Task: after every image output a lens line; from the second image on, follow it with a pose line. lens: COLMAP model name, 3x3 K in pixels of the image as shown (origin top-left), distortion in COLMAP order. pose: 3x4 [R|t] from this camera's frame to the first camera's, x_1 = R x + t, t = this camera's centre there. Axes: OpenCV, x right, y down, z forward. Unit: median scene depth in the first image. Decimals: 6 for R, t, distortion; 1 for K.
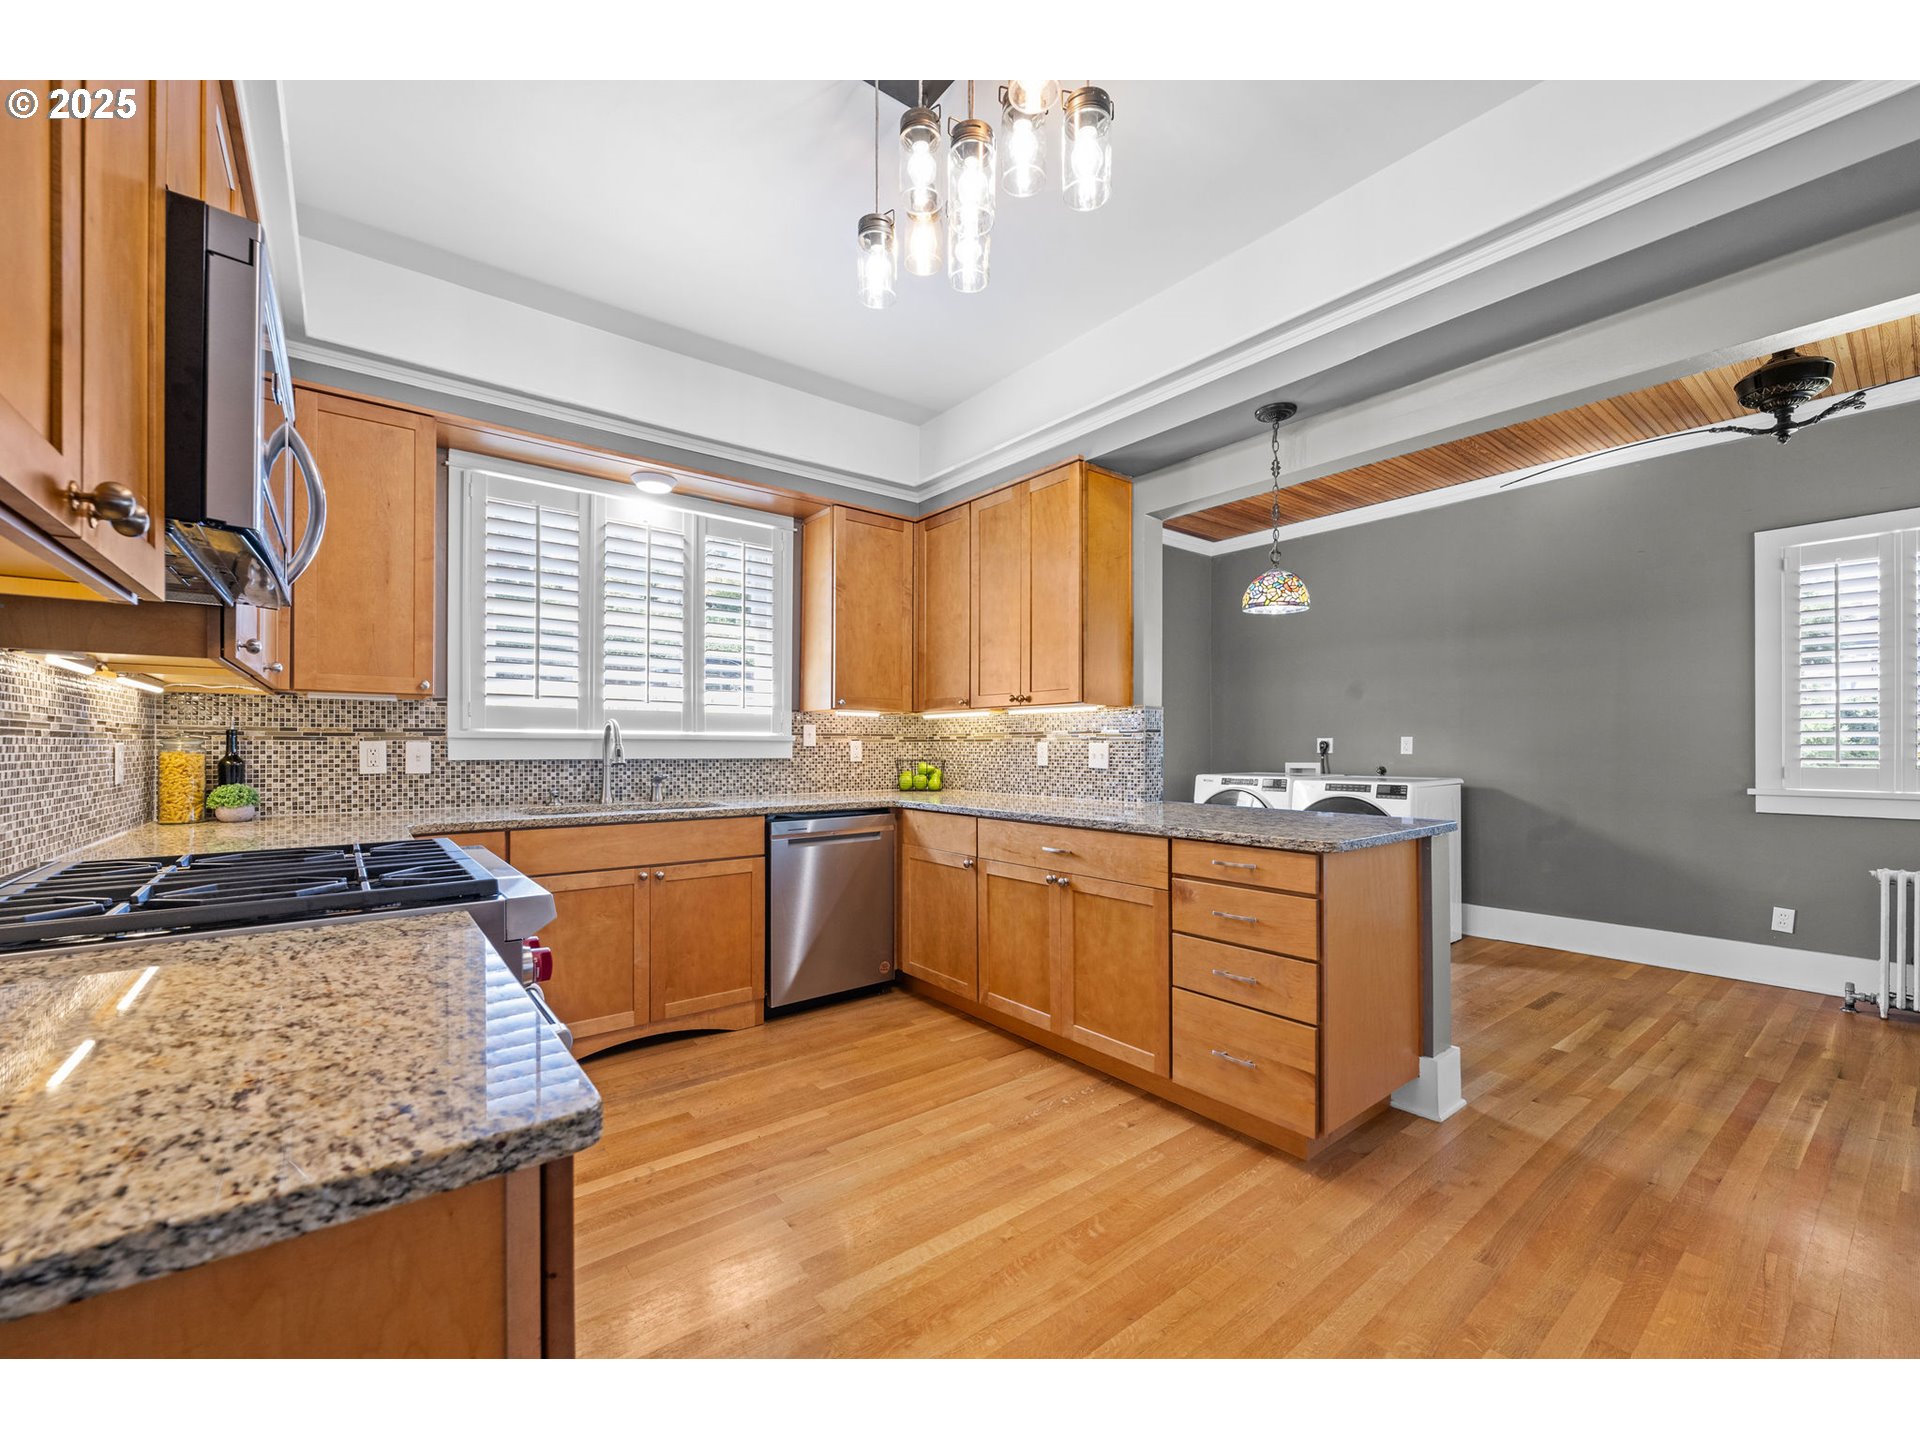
lens RADIAL K [[759.5, 0, 942.5], [0, 759.5, 747.0], [0, 0, 1]] dist [0.001512, 0.000304]
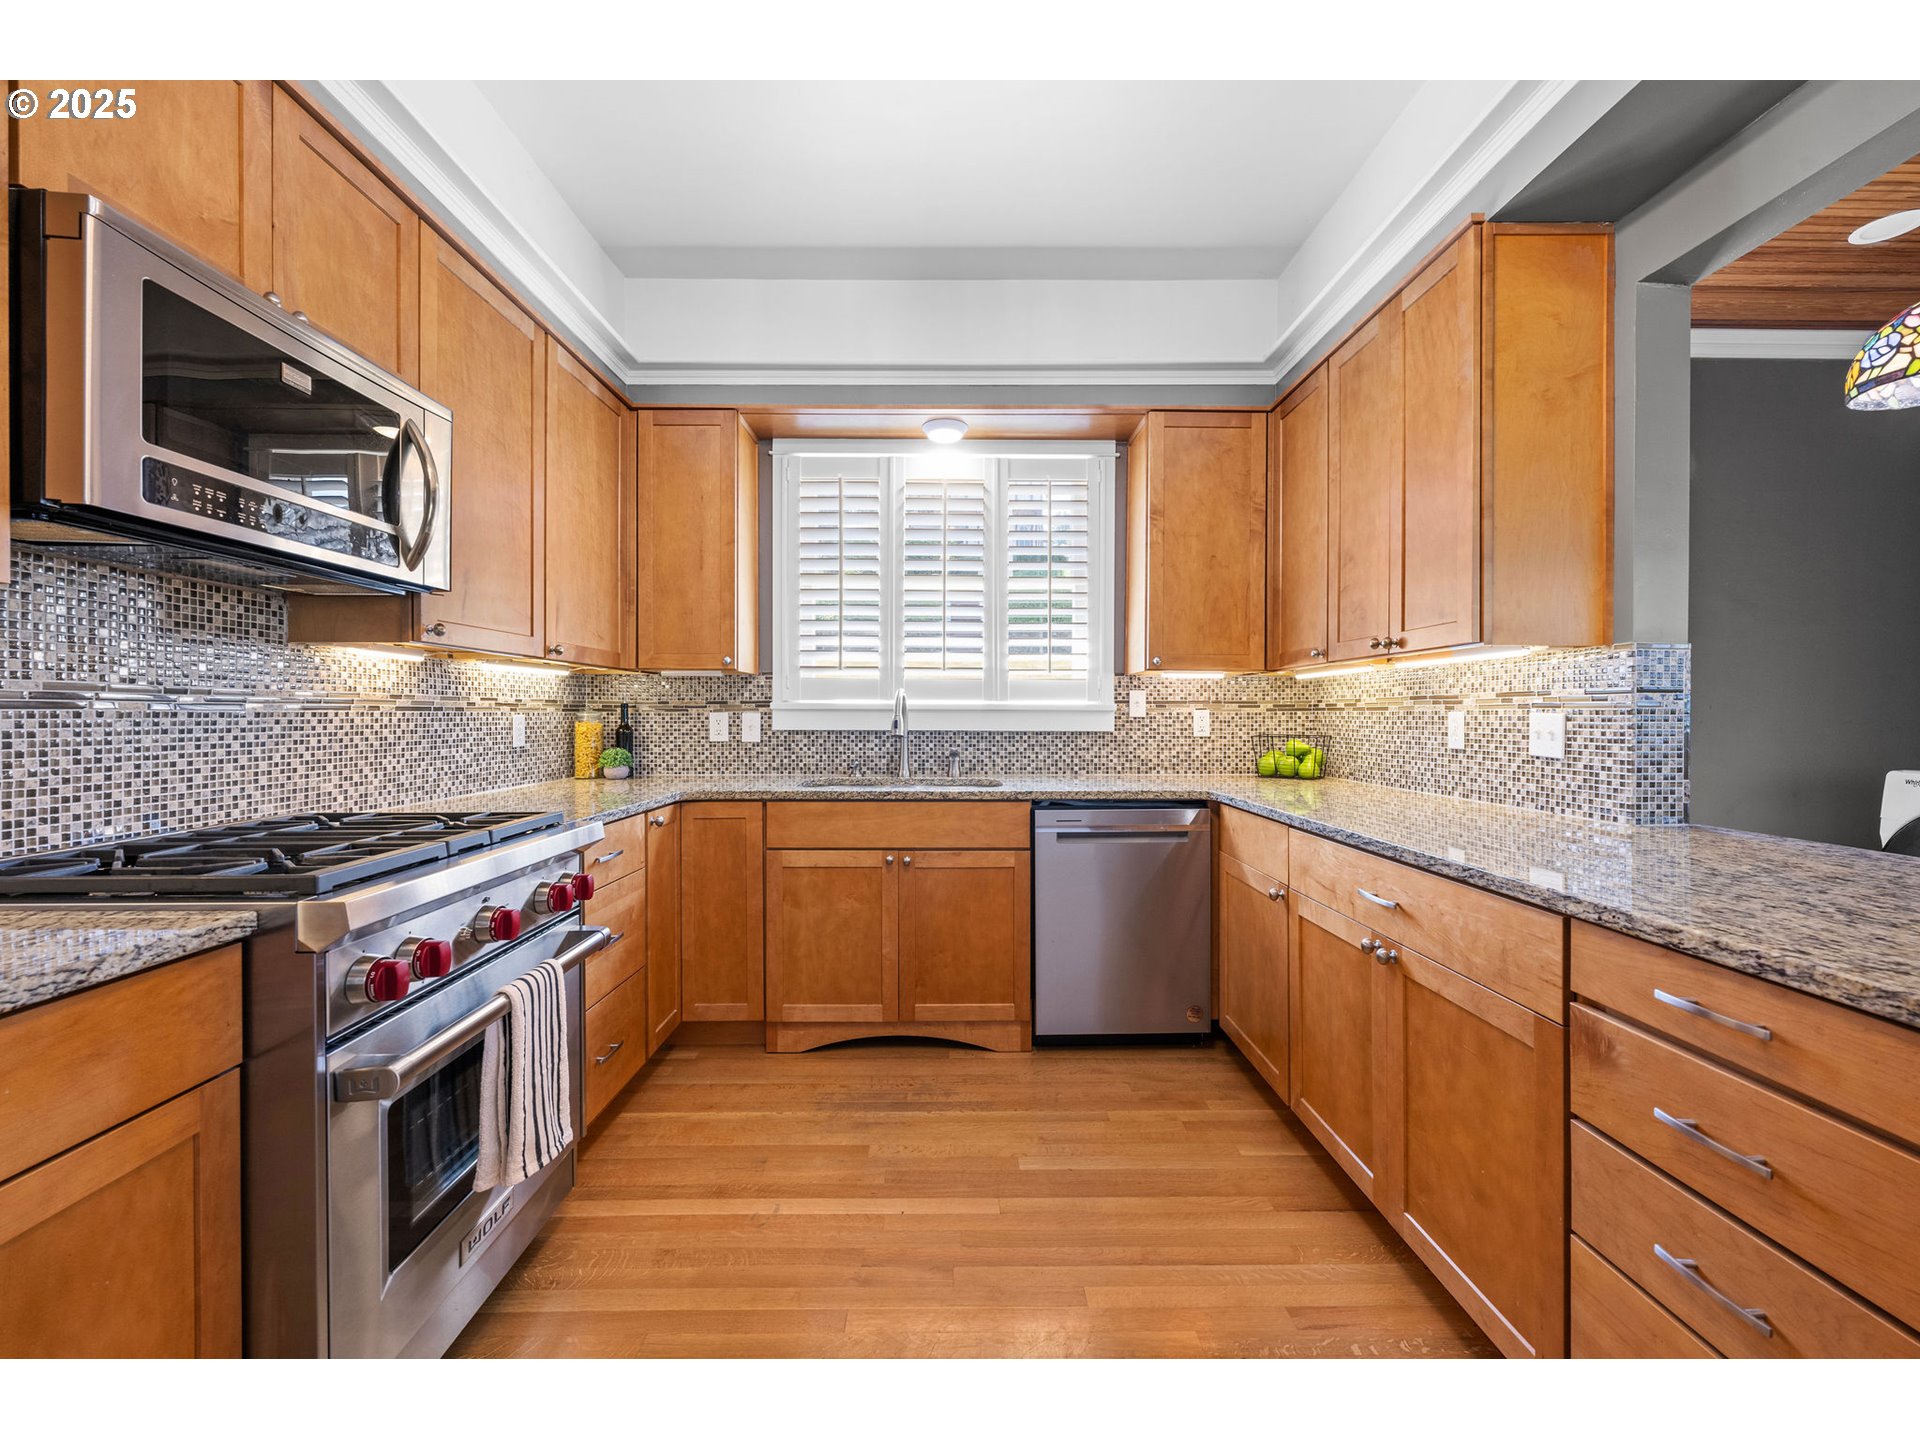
lens RADIAL K [[759.5, 0, 976.9], [0, 759.5, 717.7], [0, 0, 1]] dist [0.001512, 0.000304]
pose [[0.805824, 0.002096, -0.592152, 0.201341], [-0.000303, 0.999995, 0.003128, -0.003262], [0.592155, -0.002341, 0.805820, 0.285750]]
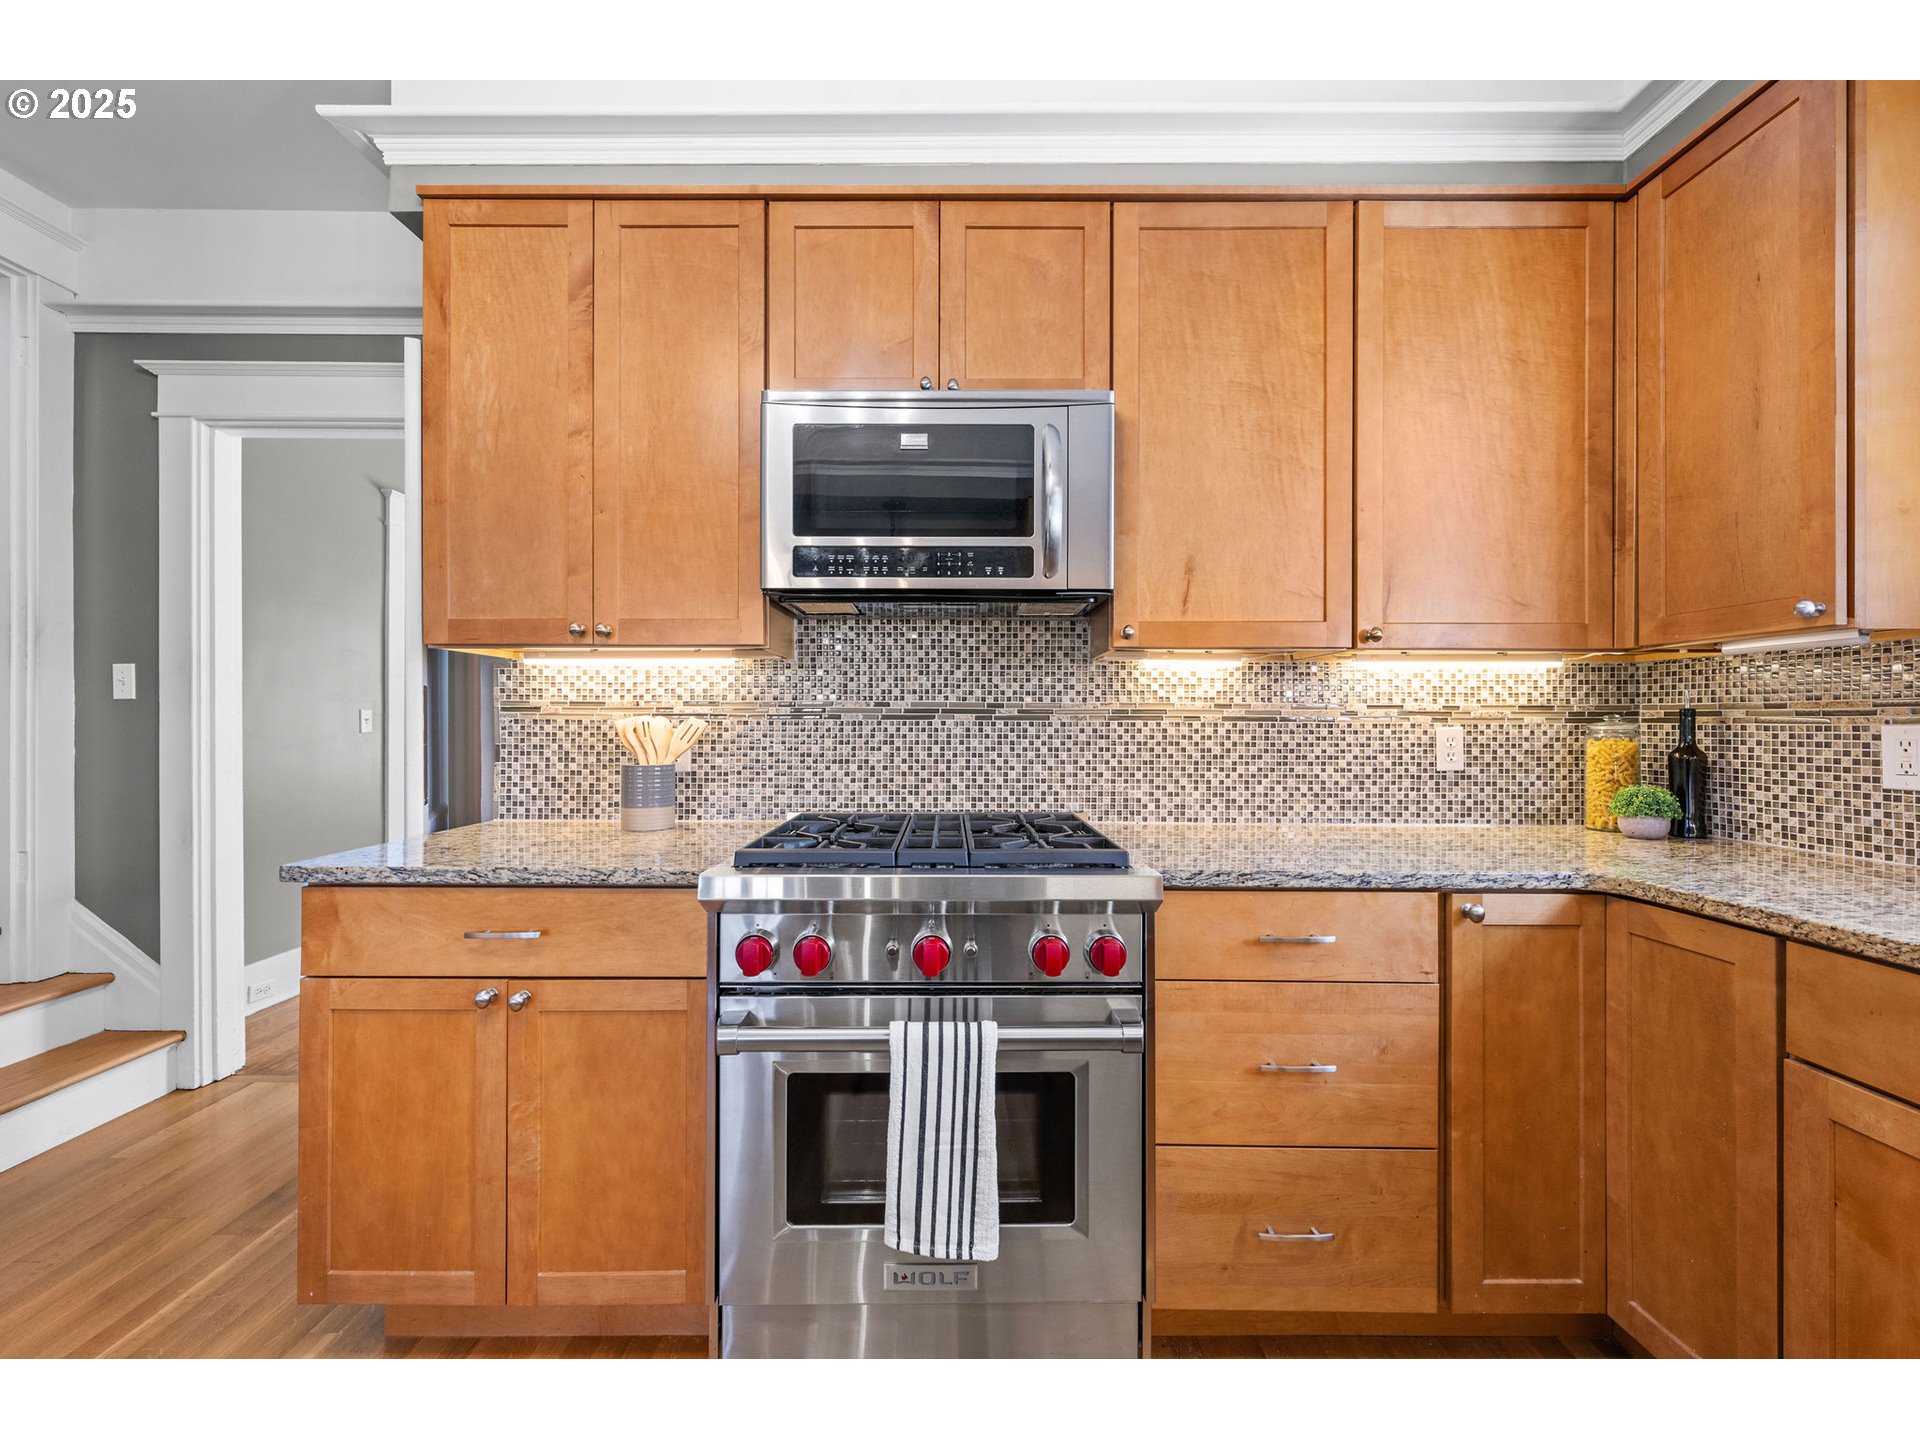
lens RADIAL K [[759.5, 0, 925.4], [0, 759.5, 716.6], [0, 0, 1]] dist [0.001512, 0.000304]
pose [[-0.612263, -0.010339, -0.790587, 0.039494], [-0.007328, 0.999946, -0.007402, -0.004316], [0.790620, 0.001261, -0.612305, 0.712241]]
